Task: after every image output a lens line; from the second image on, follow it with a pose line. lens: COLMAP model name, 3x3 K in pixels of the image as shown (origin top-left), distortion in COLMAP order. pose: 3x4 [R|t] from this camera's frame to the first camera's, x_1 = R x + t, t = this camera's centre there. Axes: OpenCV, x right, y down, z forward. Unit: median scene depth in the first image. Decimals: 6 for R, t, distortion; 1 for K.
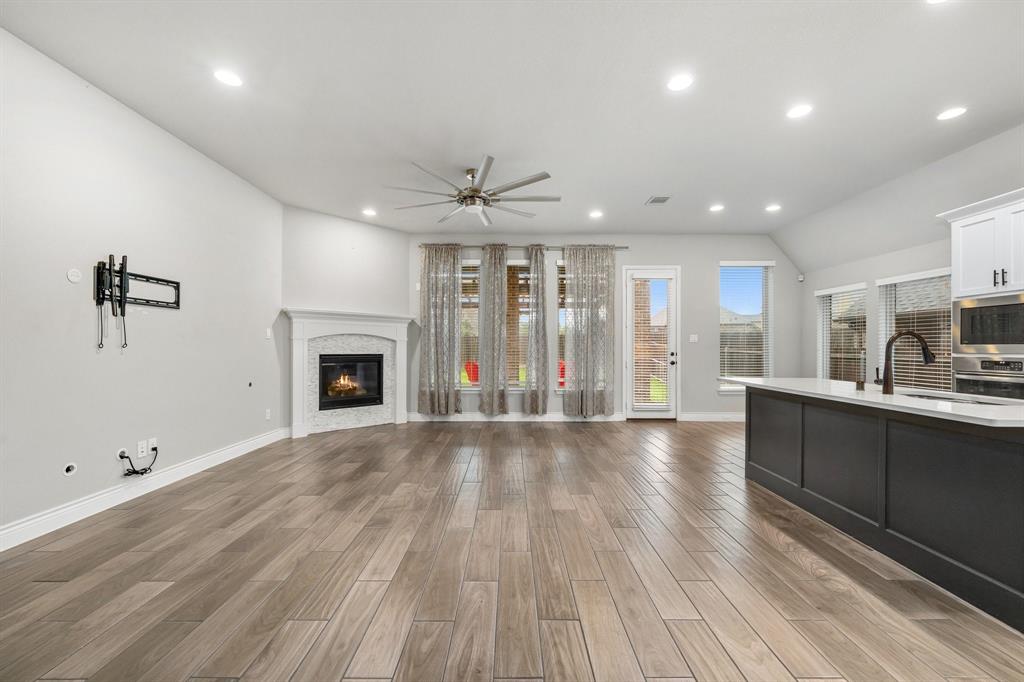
lens RADIAL K [[409.4, 0, 514.9], [0, 409.4, 347.4], [0, 0, 1]] dist [0.000242, -0.000070]
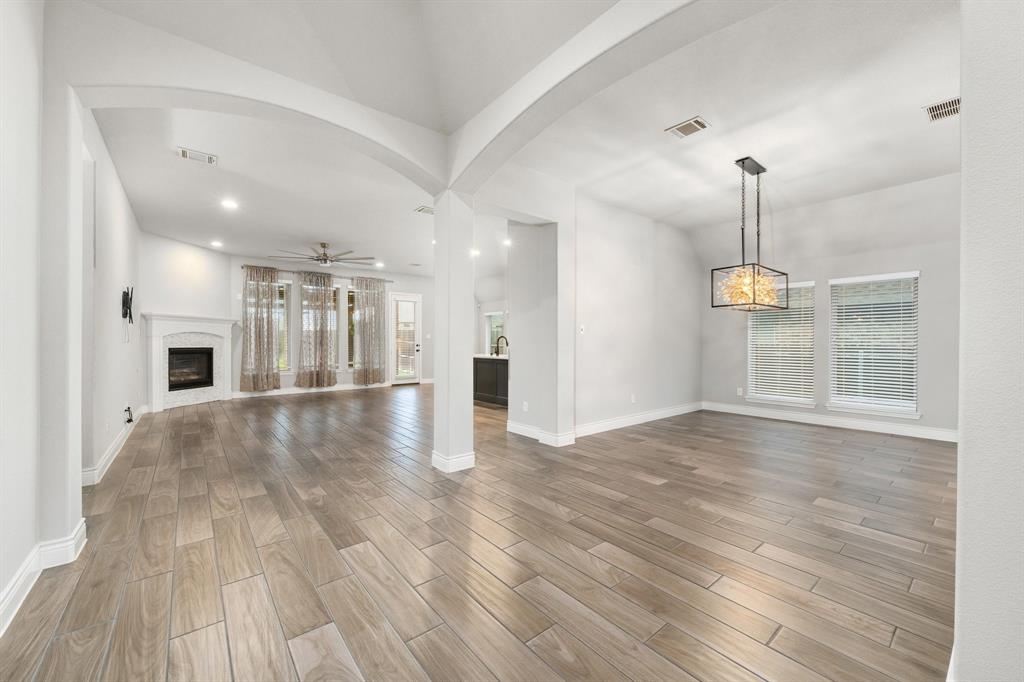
lens RADIAL K [[396.7, 0, 515.0], [0, 396.7, 341.5], [0, 0, 1]] dist [0.000078, -0.000001]
pose [[0.774236, -0.003824, 0.632886, -0.385237], [0.003346, 0.999993, 0.001949, -0.002231], [-0.632888, 0.000608, 0.774243, -0.602766]]
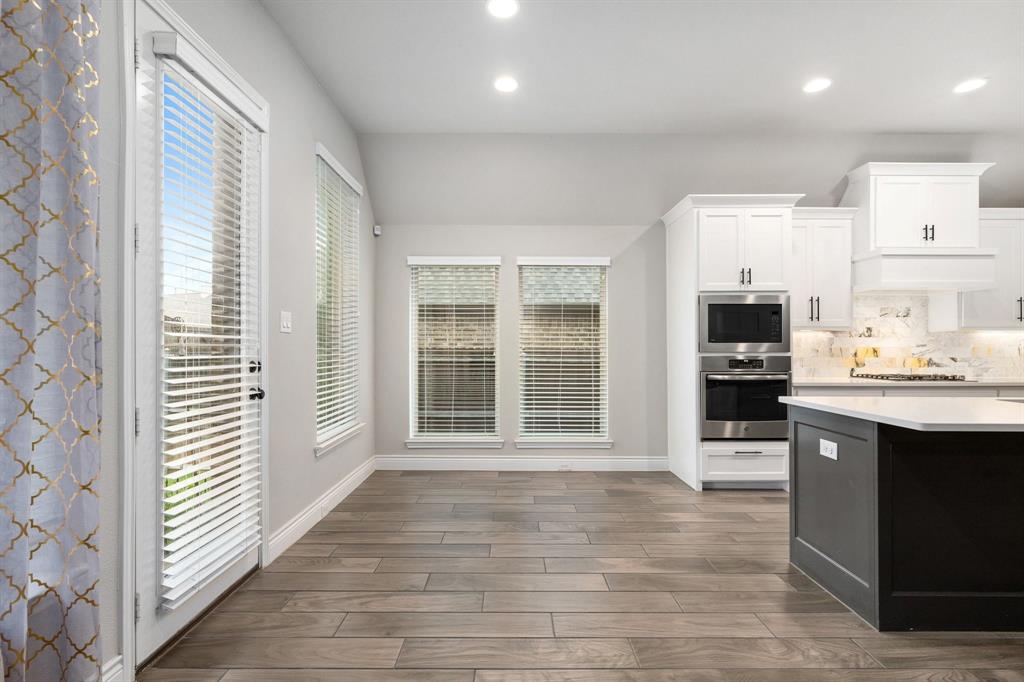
lens RADIAL K [[467.6, 0, 513.7], [0, 467.6, 346.7], [0, 0, 1]] dist [0.000314, 0.000117]
pose [[0.006466, -0.000523, 0.999979, 0.019007], [0.000848, 1.000000, 0.000518, 0.000392], [-0.999979, 0.000845, 0.006466, 0.858389]]
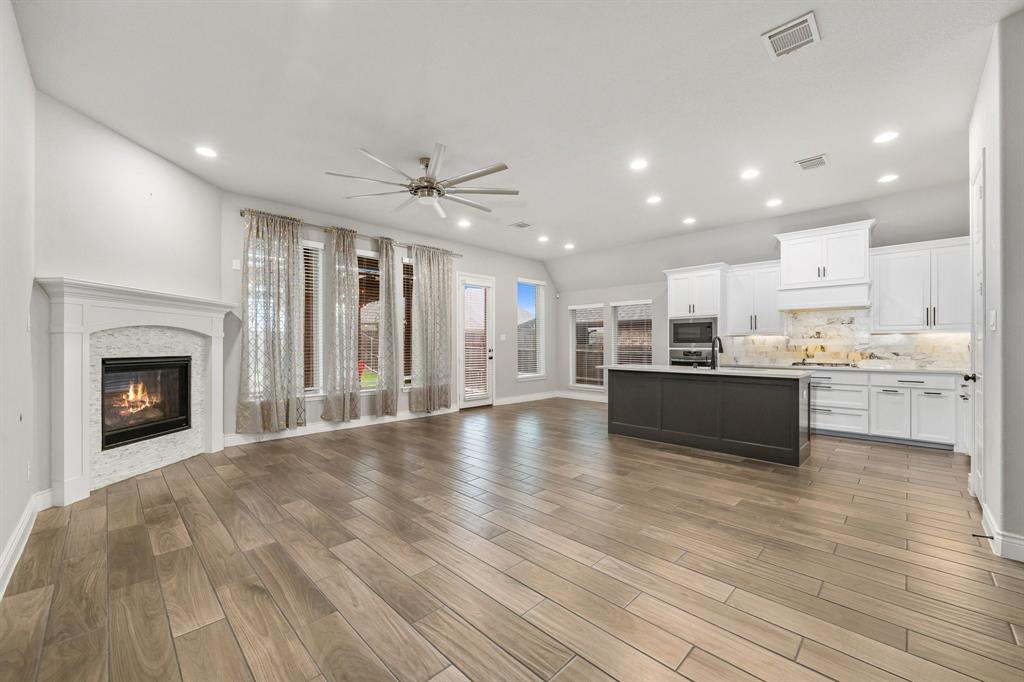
lens RADIAL K [[399.5, 0, 512.9], [0, 399.5, 344.4], [0, 0, 1]] dist [0.000482, -0.000002]
pose [[0.709203, -0.002310, 0.705000, -0.421597], [0.003063, 0.999995, 0.000196, -0.001815], [-0.704997, 0.002021, 0.709207, 0.136859]]
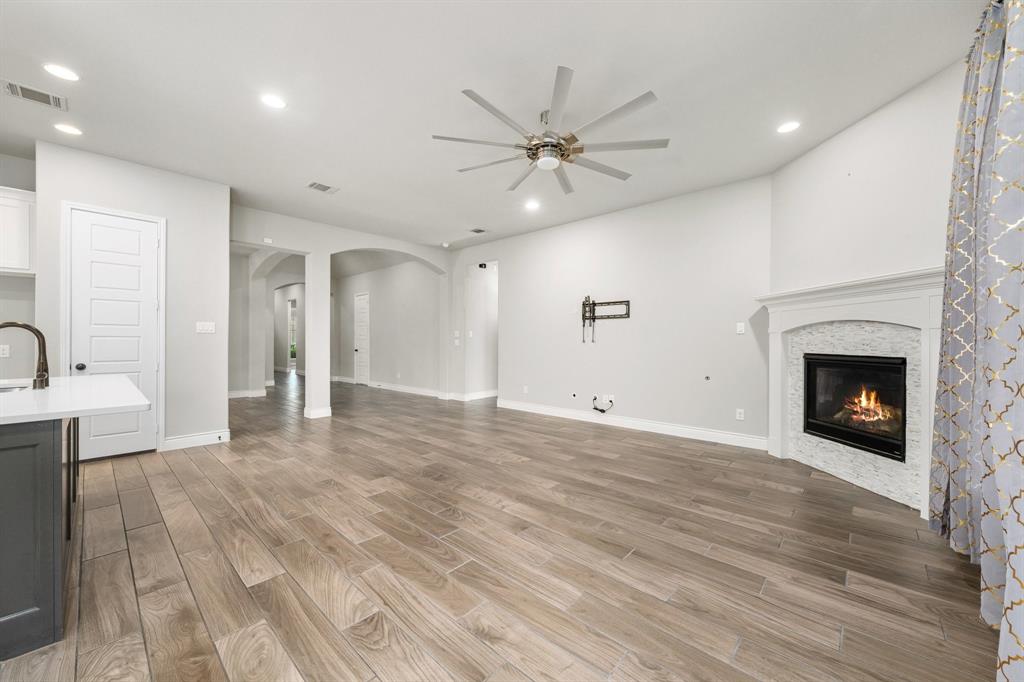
lens RADIAL K [[396.7, 0, 515.0], [0, 396.7, 341.5], [0, 0, 1]] dist [0.000078, -0.000001]
pose [[-0.682671, -0.004246, -0.730714, 0.334408], [-0.005004, 0.999987, -0.001136, -0.000038], [0.730709, 0.002881, -0.682683, 1.003411]]
